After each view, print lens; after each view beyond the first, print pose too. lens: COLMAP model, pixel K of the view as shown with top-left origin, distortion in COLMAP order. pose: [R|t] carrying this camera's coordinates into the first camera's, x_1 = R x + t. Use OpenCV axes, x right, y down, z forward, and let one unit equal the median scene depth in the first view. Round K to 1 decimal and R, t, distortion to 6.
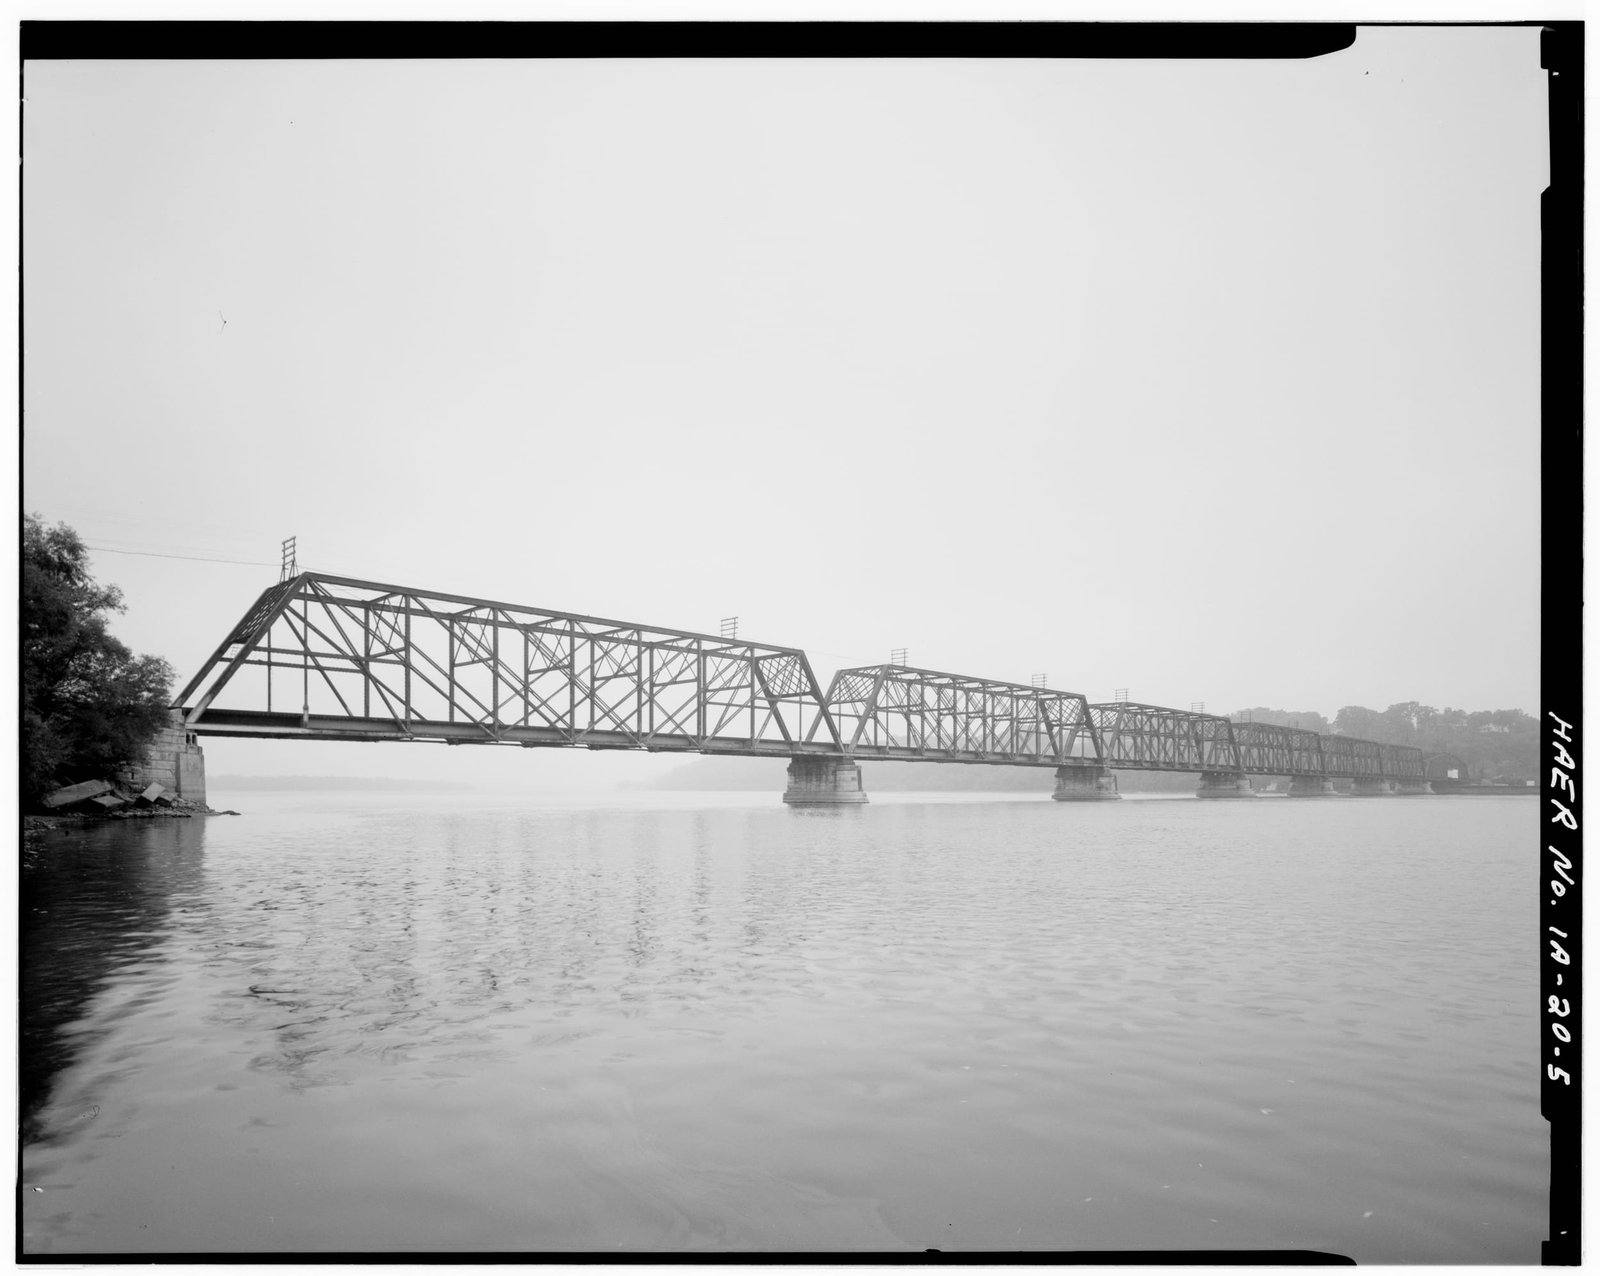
lens RADIAL K [[4834.1, 0, 800.0], [0, 4834.1, 638.0], [0, 0, 1]] dist [0.763111, 0.043199]
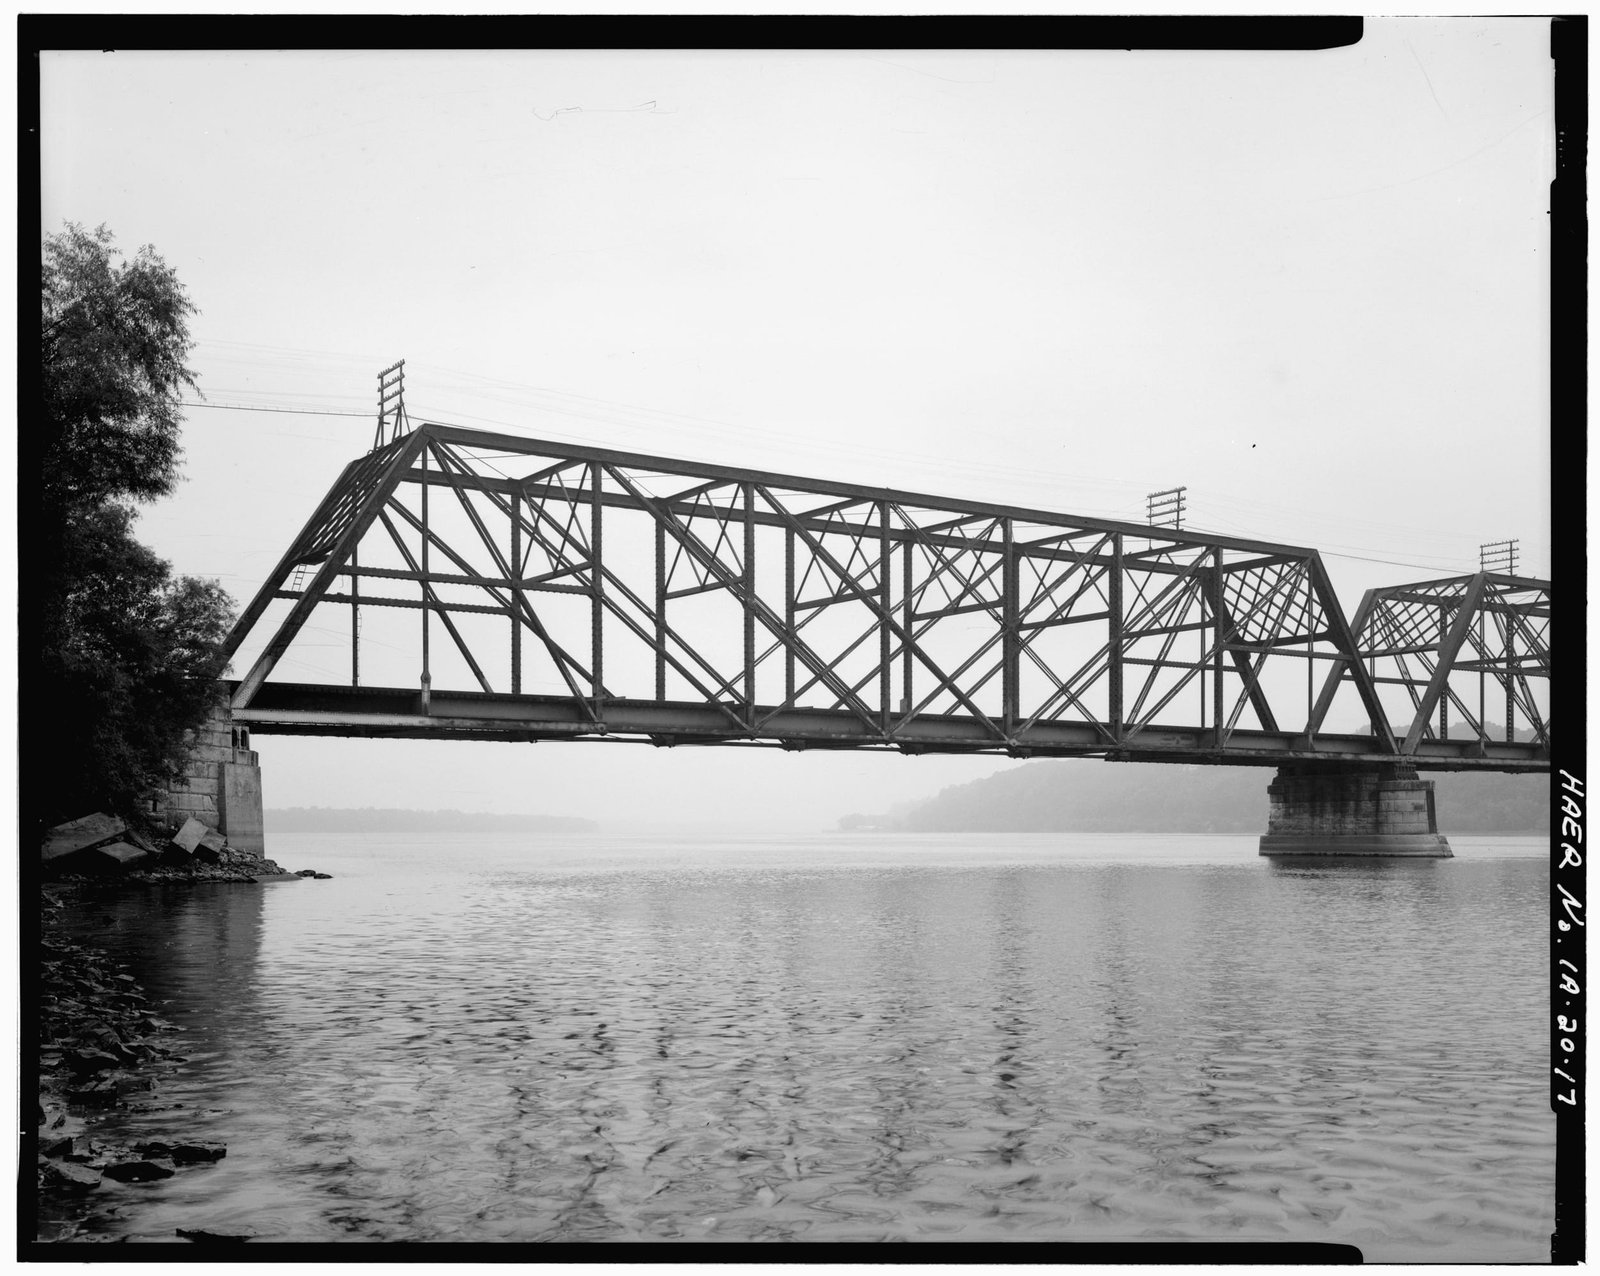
lens RADIAL K [[4834.1, 0, 800.0], [0, 4834.1, 638.0], [0, 0, 1]] dist [0.763111, 0.043199]
pose [[0.949425, -0.015664, -0.313602, 0.108211], [0.012727, 0.999854, -0.011411, 0.016622], [0.313735, 0.006843, 0.949486, 0.505372]]
